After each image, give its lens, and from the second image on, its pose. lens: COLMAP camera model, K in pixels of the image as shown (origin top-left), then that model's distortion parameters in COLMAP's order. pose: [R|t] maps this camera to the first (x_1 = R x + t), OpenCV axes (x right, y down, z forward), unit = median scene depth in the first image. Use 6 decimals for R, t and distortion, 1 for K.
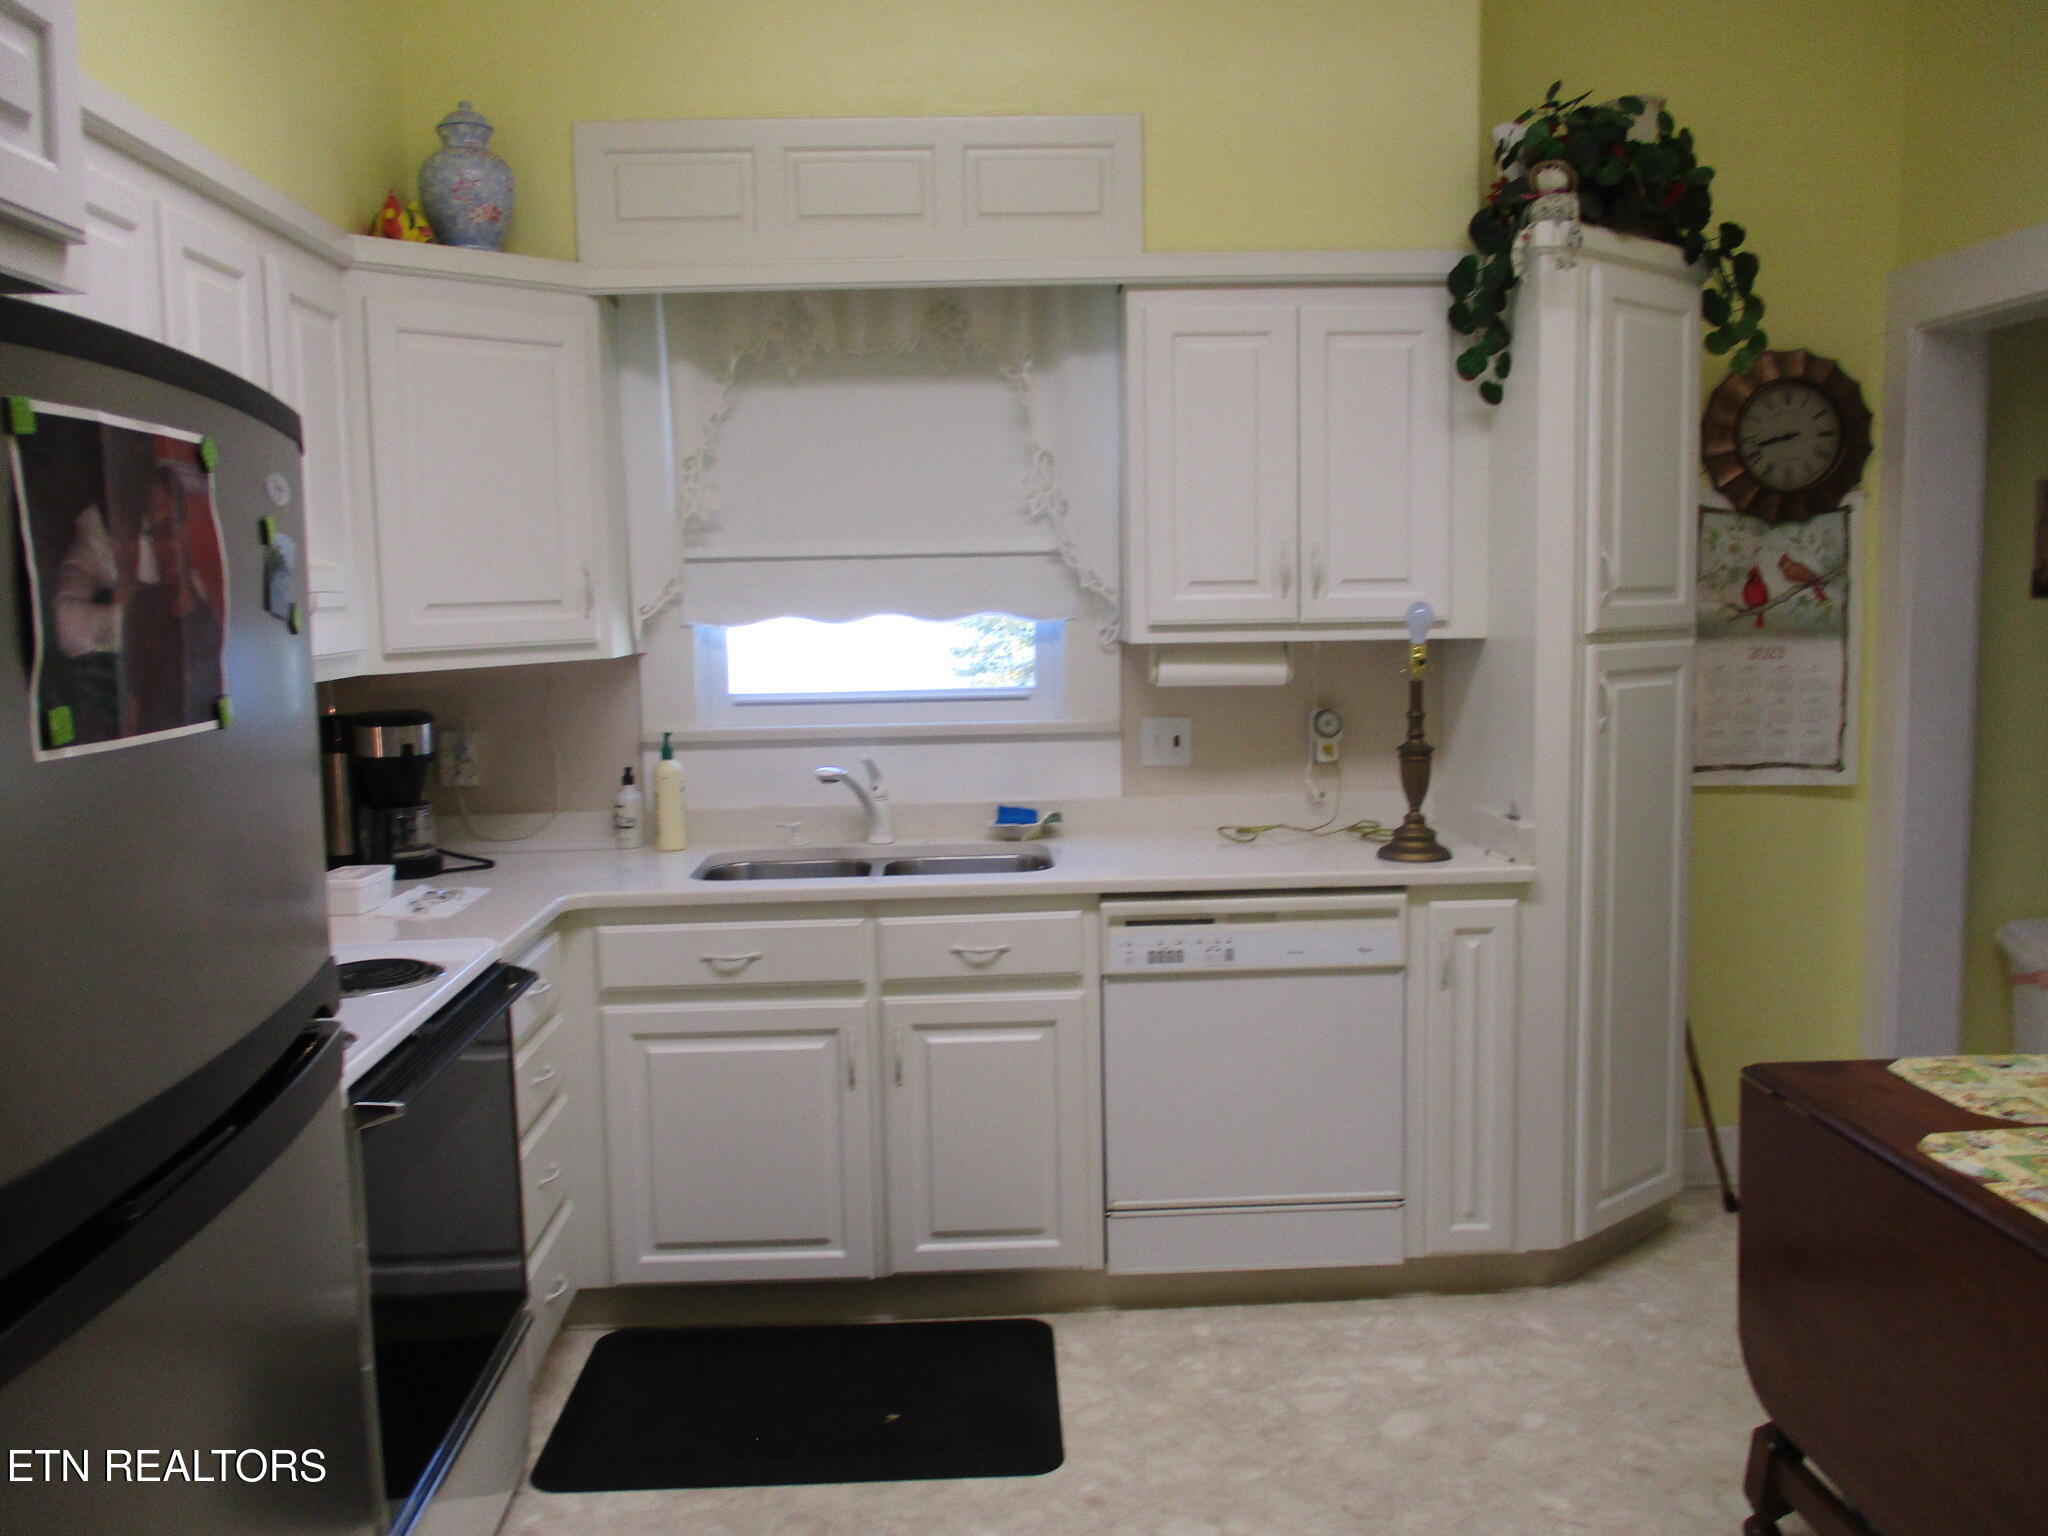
lens RADIAL K [[1753.6, 0, 1024.0], [0, 1753.6, 768.0], [0, 0, 1]] dist [-0.011178, 0.011403]
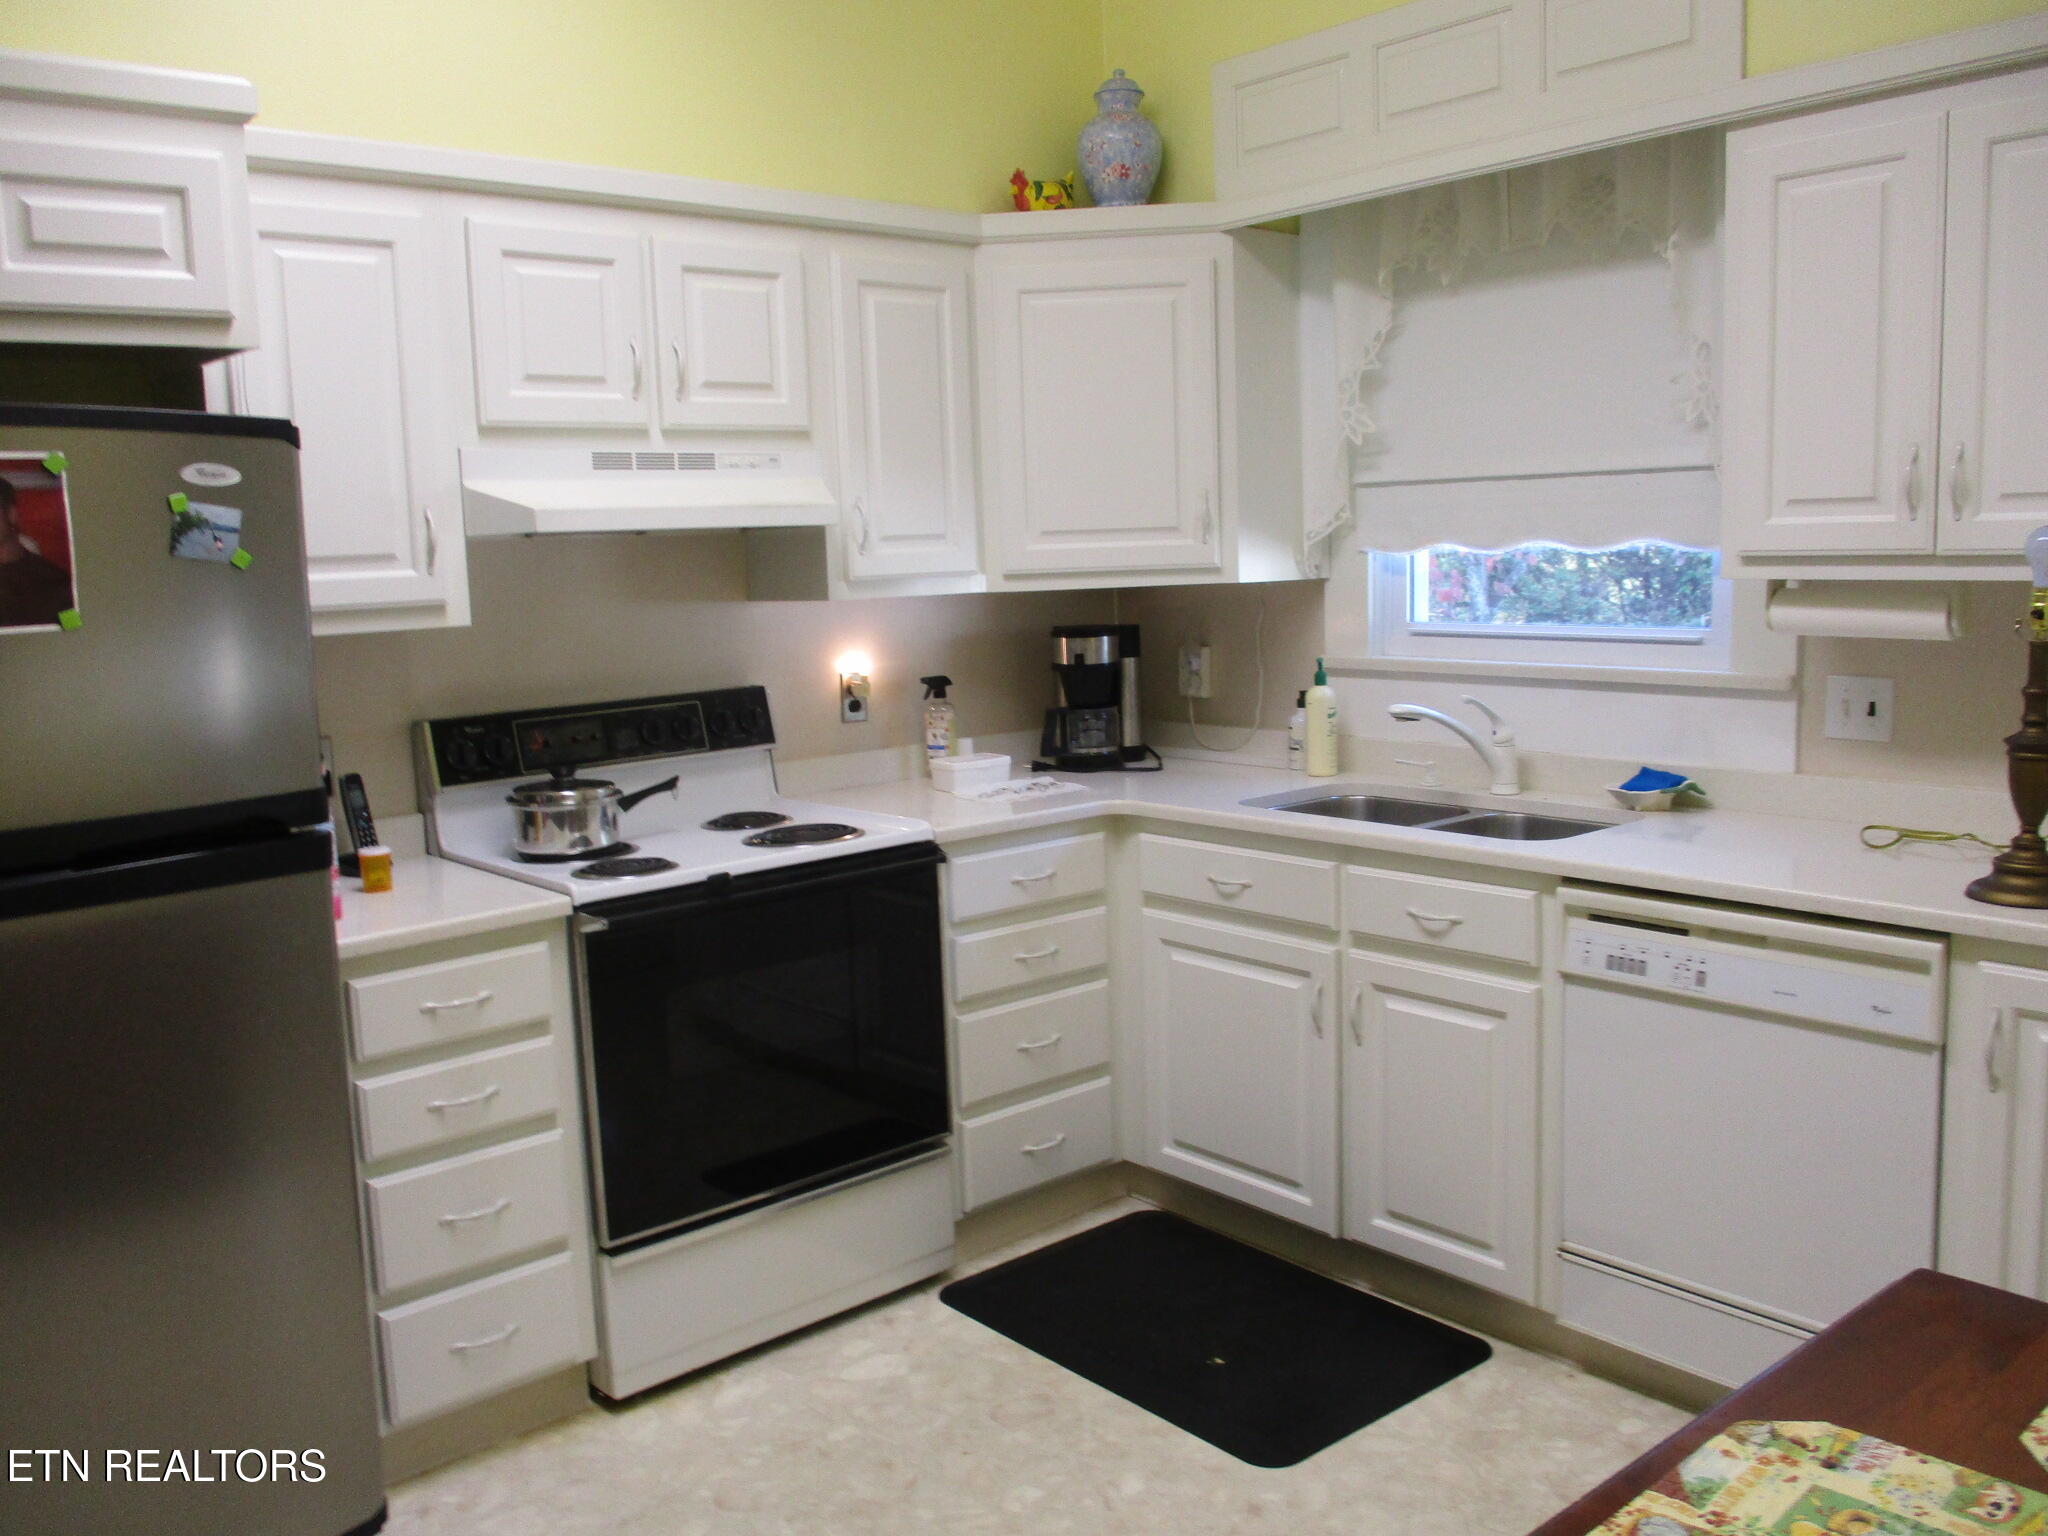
lens RADIAL K [[1753.6, 0, 1024.0], [0, 1753.6, 768.0], [0, 0, 1]] dist [-0.011178, 0.011403]
pose [[0.608593, 0.105547, -0.786431, 0.532272], [-0.068642, 0.994401, 0.080340, -0.029227], [0.790508, 0.005088, 0.612431, 0.274595]]
